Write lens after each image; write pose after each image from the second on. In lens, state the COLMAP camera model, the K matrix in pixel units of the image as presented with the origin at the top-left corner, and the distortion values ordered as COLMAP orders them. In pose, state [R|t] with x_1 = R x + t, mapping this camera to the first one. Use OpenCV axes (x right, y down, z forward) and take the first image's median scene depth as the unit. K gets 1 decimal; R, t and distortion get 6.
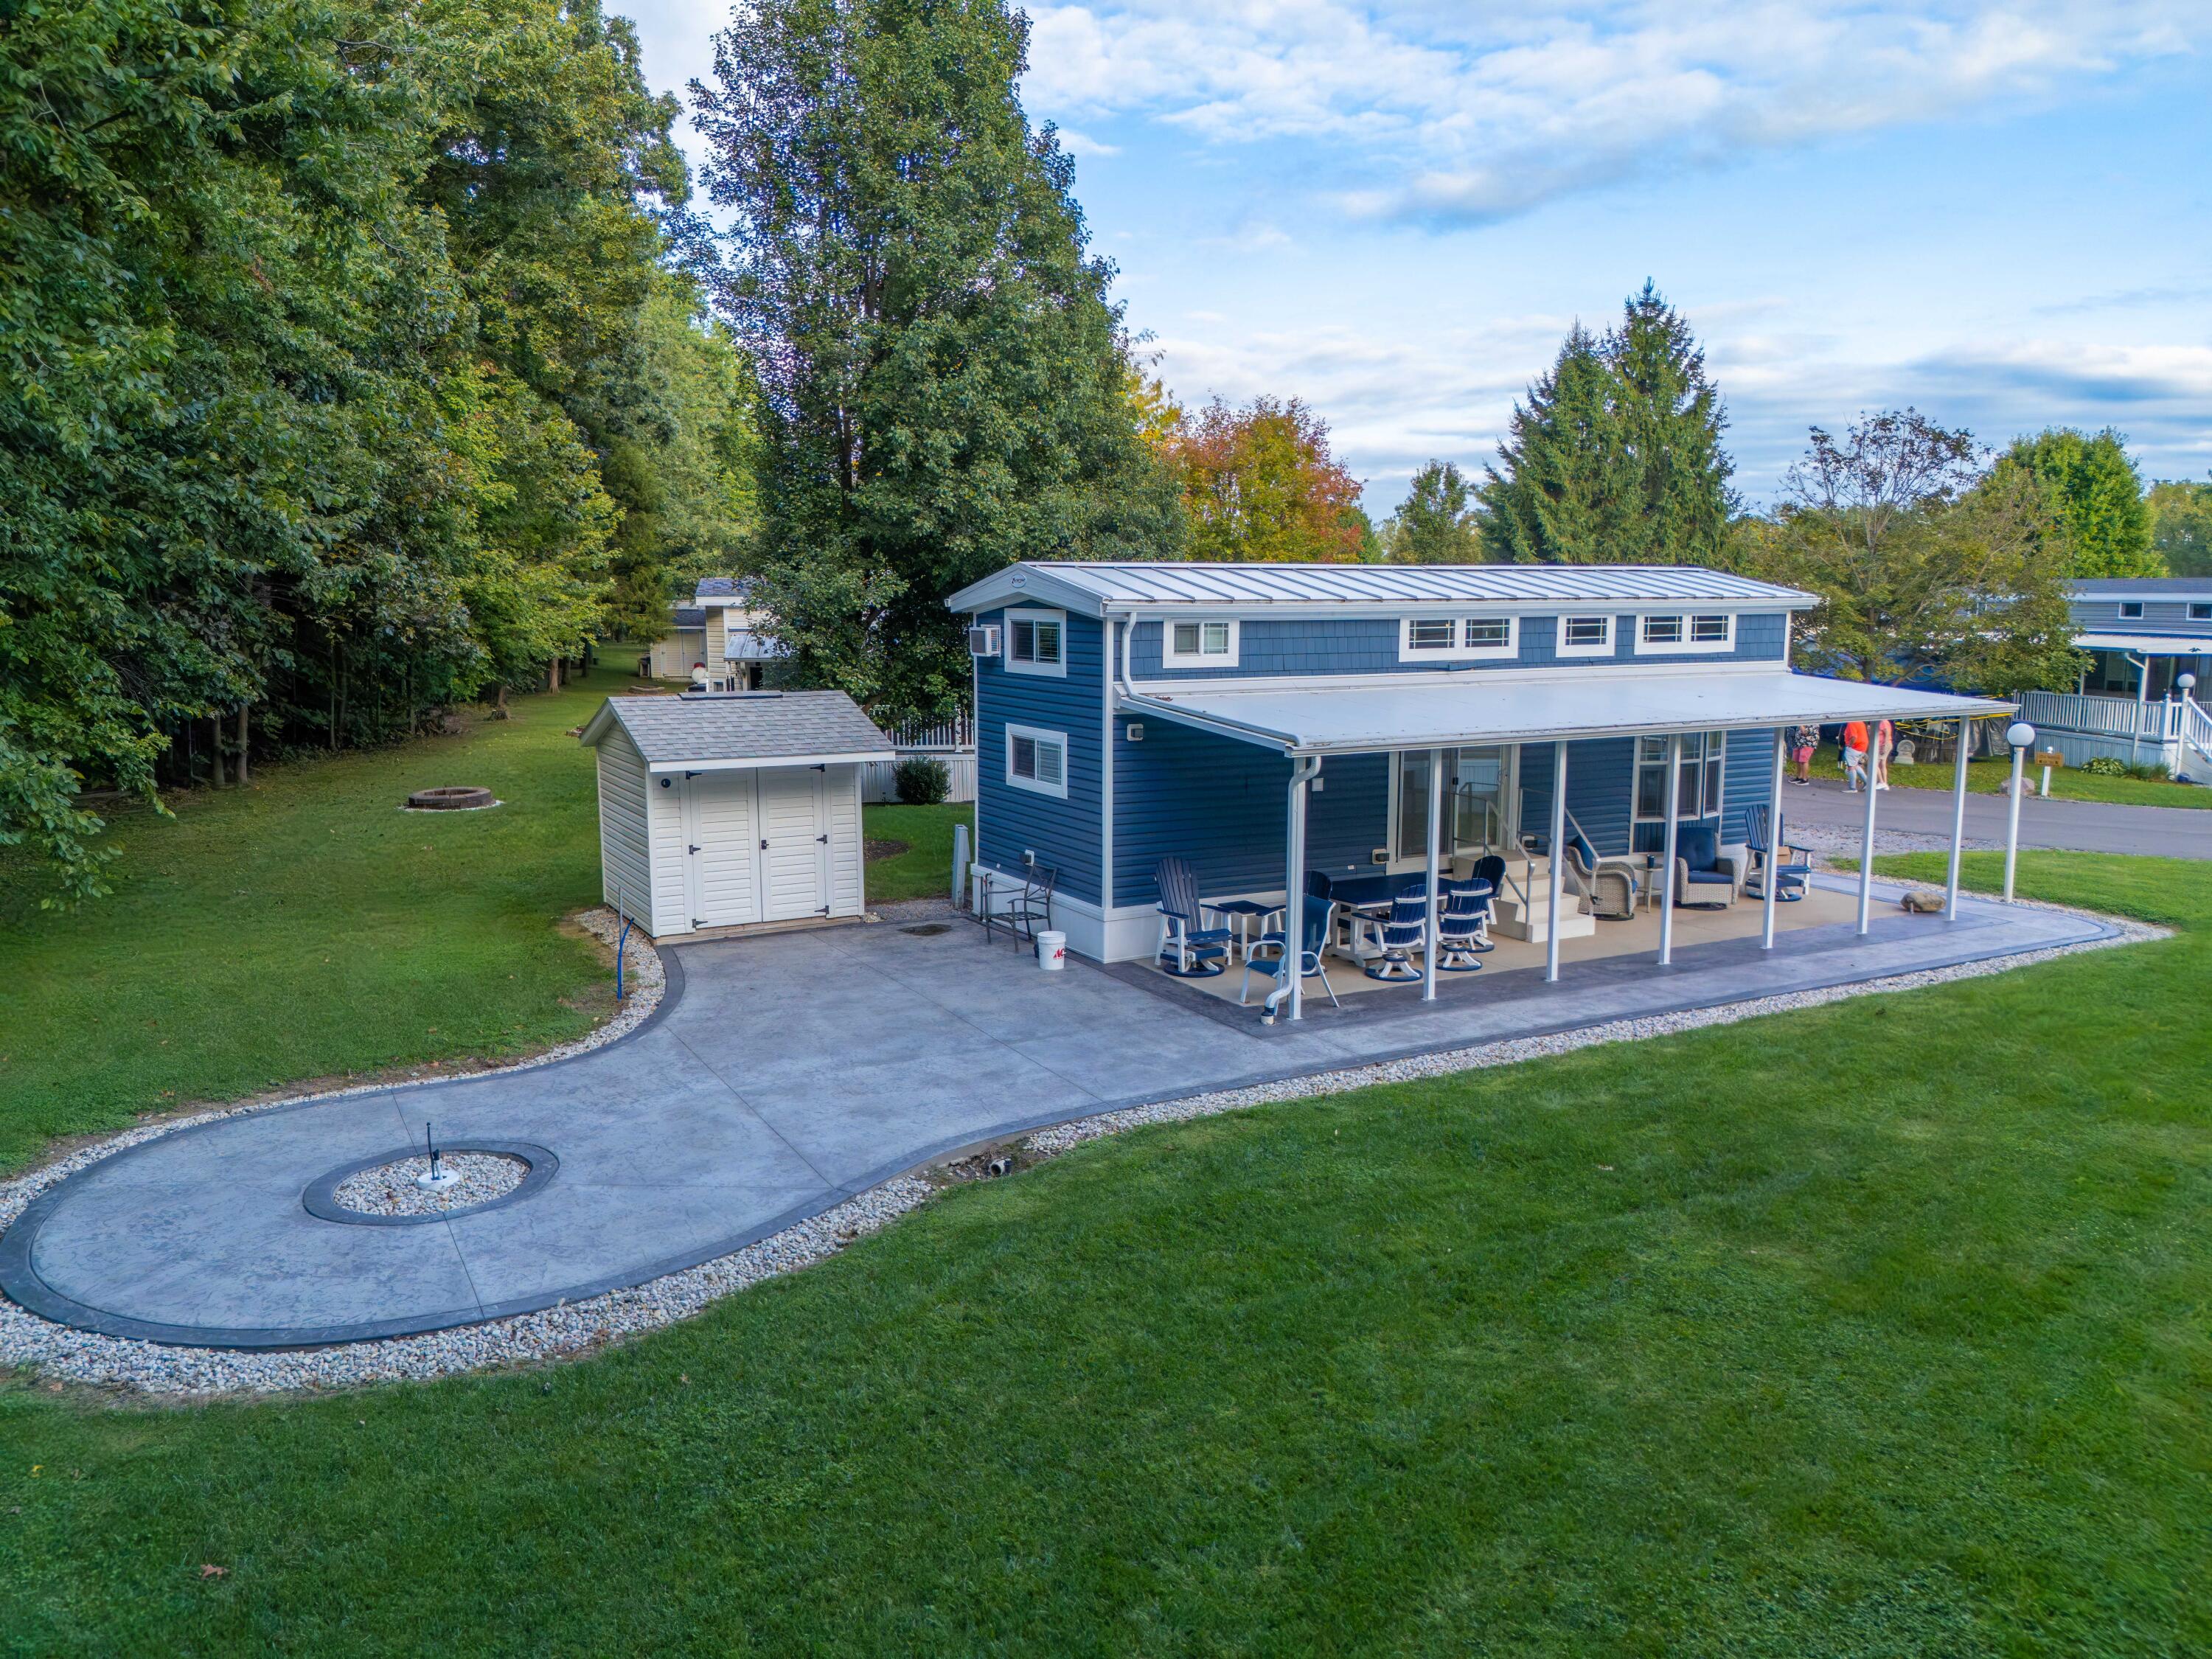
lens RADIAL K [[1640.8, 0, 1112.6], [0, 1640.8, 830.9], [0, 0, 1]] dist [0.077622, -0.077550]
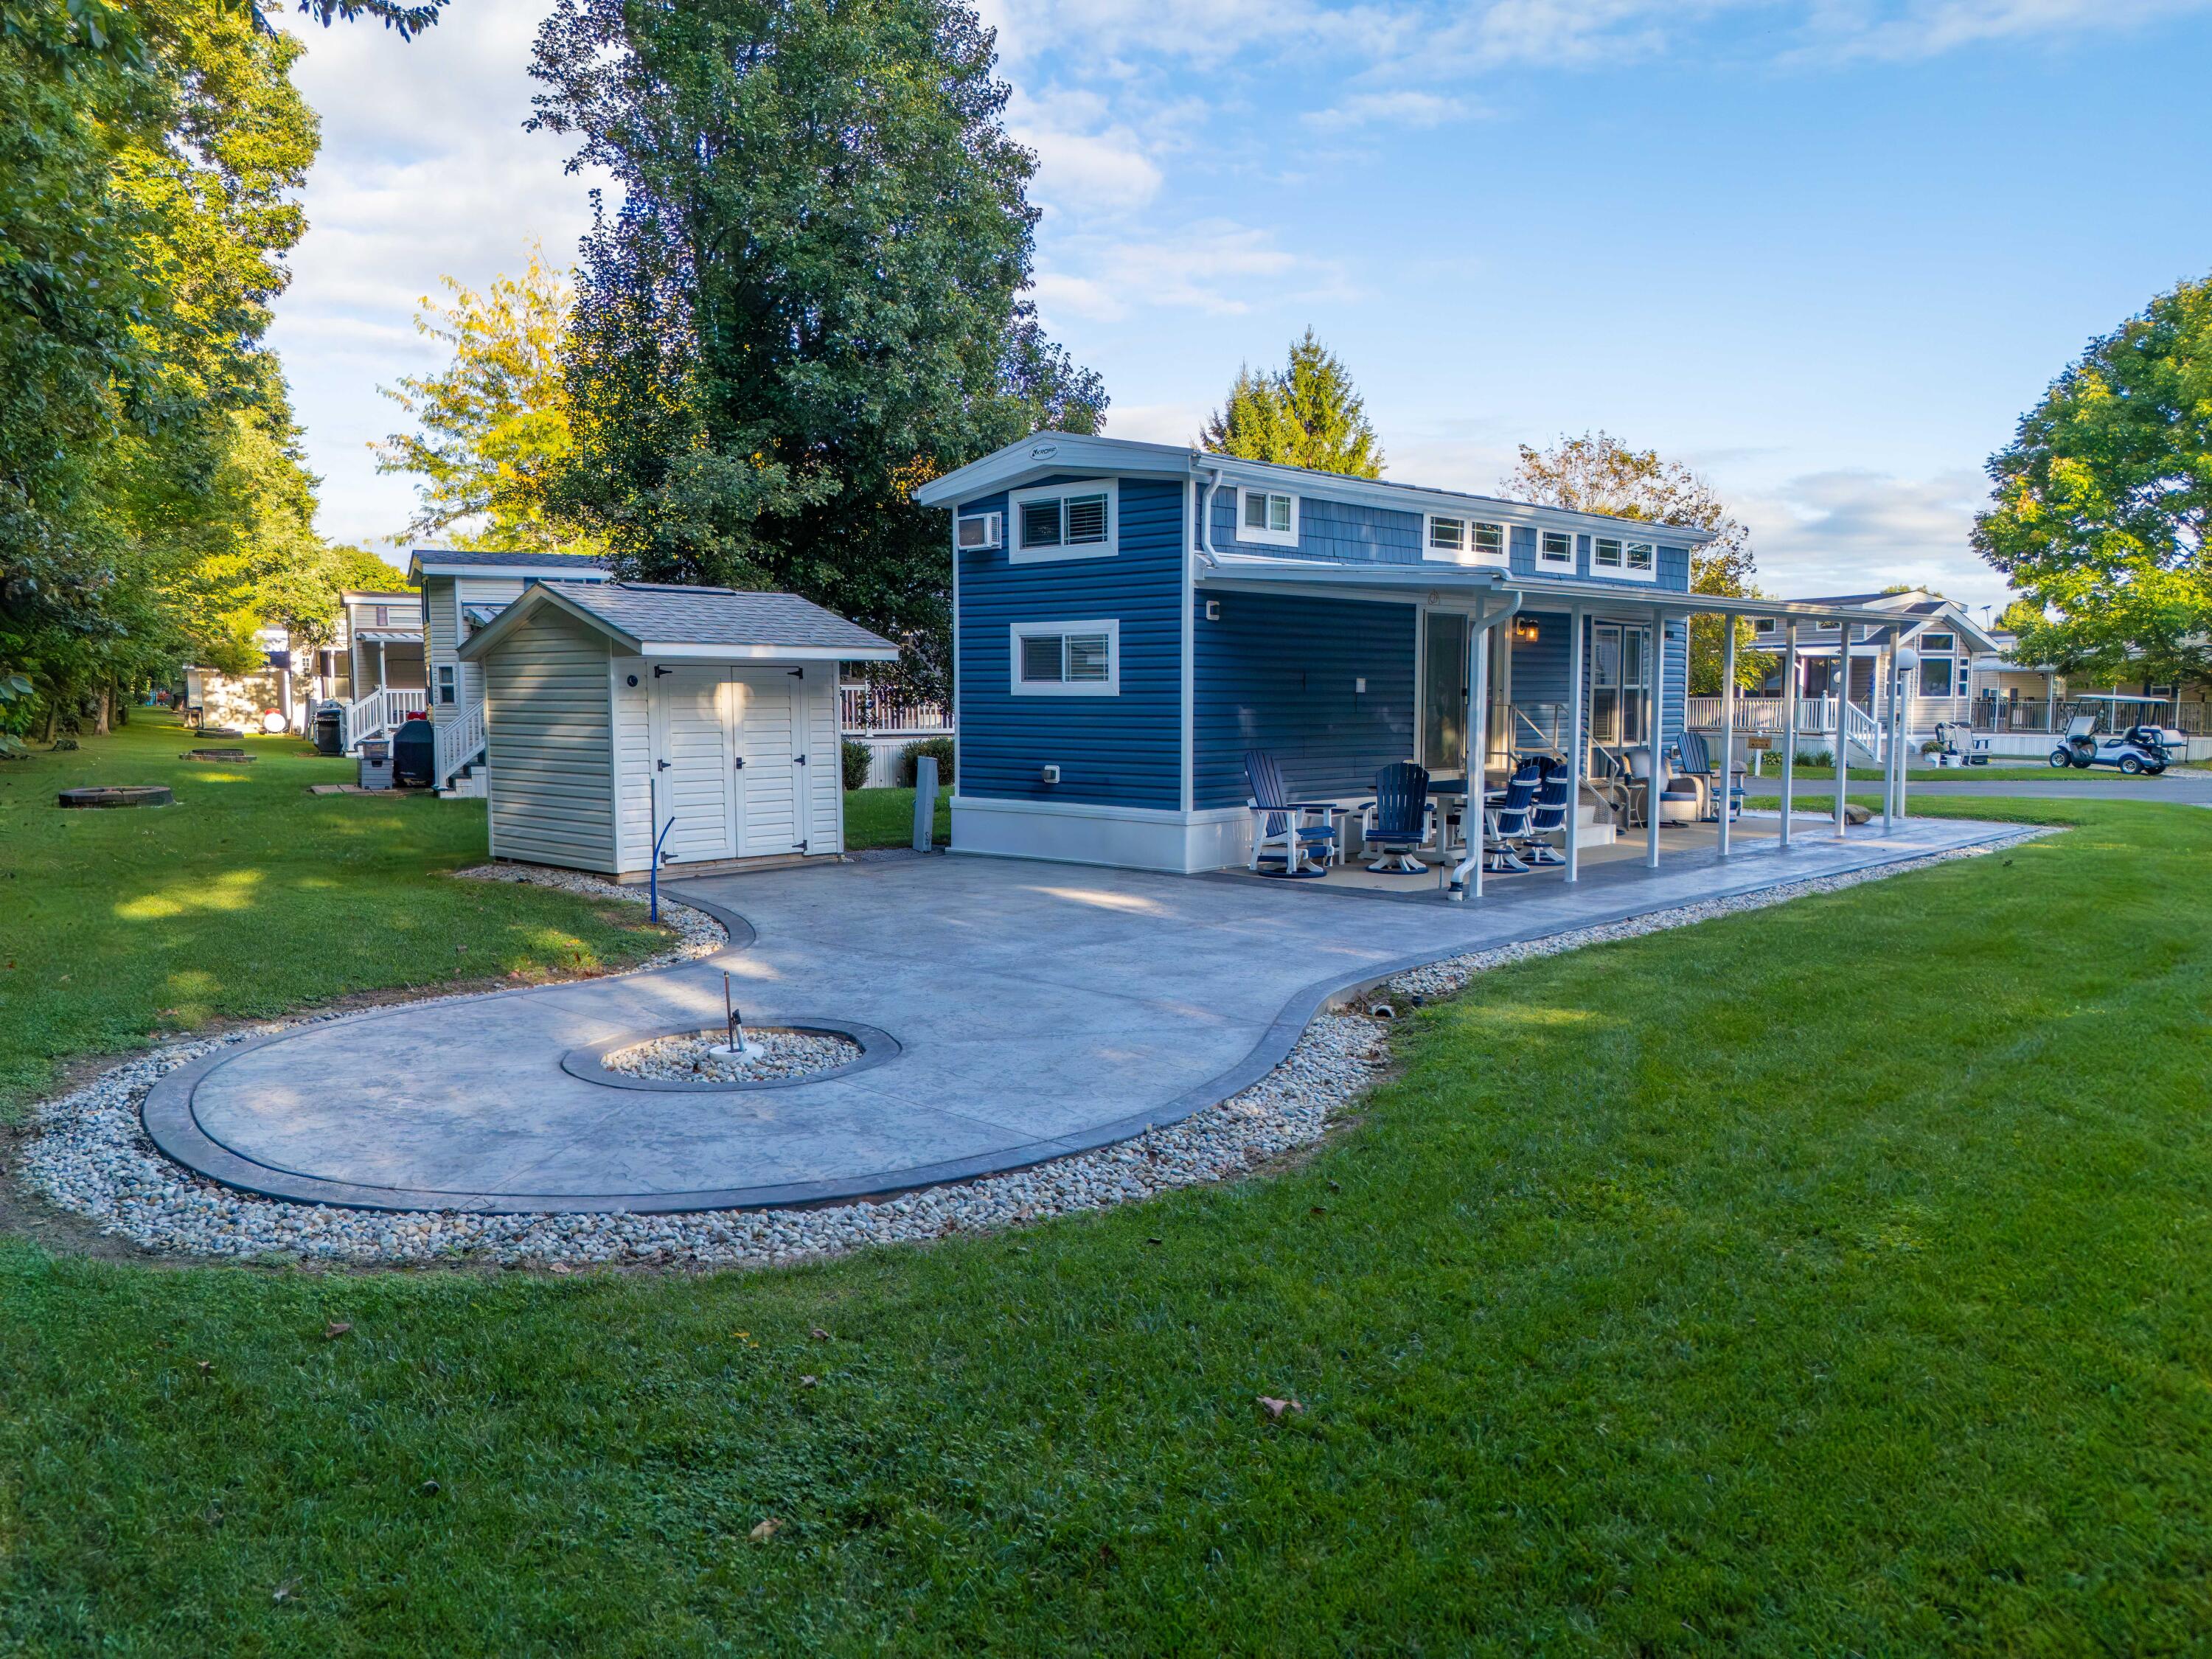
lens RADIAL K [[1640.8, 0, 1112.6], [0, 1640.8, 830.9], [0, 0, 1]] dist [0.077622, -0.077550]
pose [[0.956678, -0.026879, 0.289904, -0.273167], [0.044967, 0.997423, -0.055911, 0.096815], [-0.287654, 0.066525, 0.955421, 0.158218]]
